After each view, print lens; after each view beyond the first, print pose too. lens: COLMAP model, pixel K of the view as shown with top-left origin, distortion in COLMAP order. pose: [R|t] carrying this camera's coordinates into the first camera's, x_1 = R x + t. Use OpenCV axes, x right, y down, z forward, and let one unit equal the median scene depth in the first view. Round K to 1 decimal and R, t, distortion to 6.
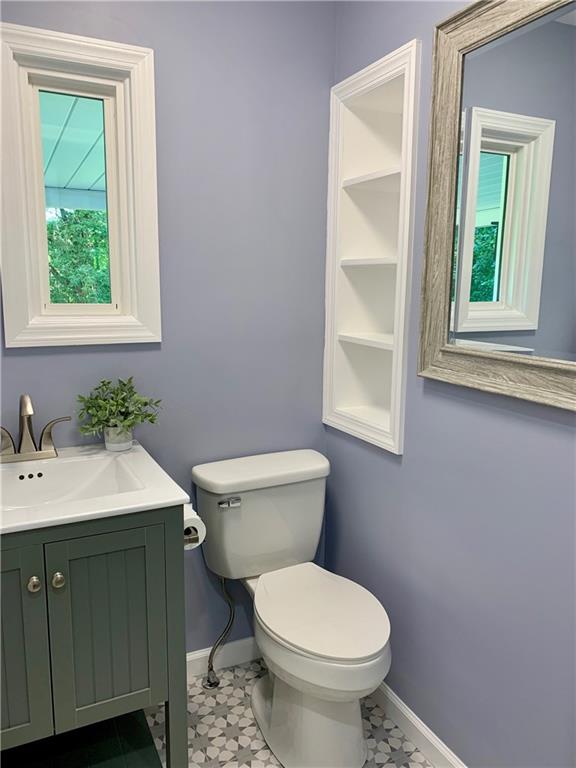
lens RADIAL K [[590.7, 0, 288.0], [0, 590.7, 384.0], [0, 0, 1]] dist [0.085138, -0.094765]
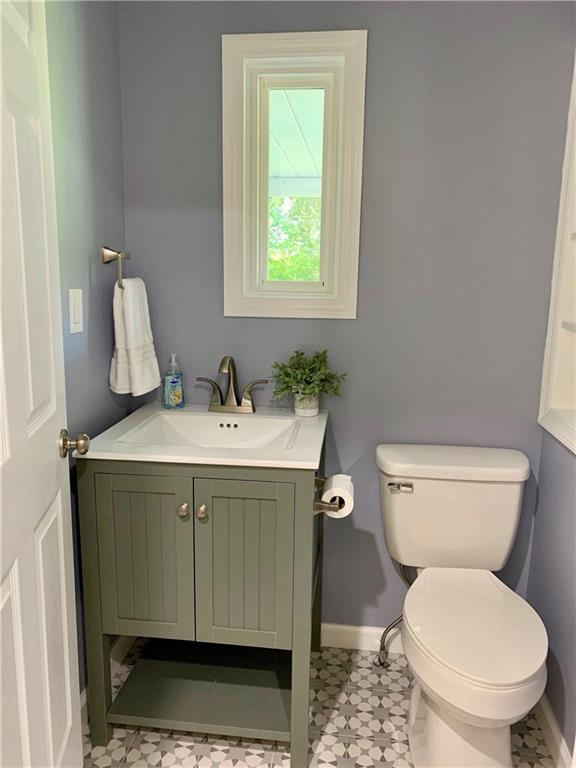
lens RADIAL K [[590.7, 0, 288.0], [0, 590.7, 384.0], [0, 0, 1]] dist [0.085138, -0.094765]
pose [[0.839762, 0.112309, -0.531212, 0.249490], [-0.102345, 0.993577, 0.048271, 0.004117], [0.533221, 0.013831, 0.845863, 0.070244]]
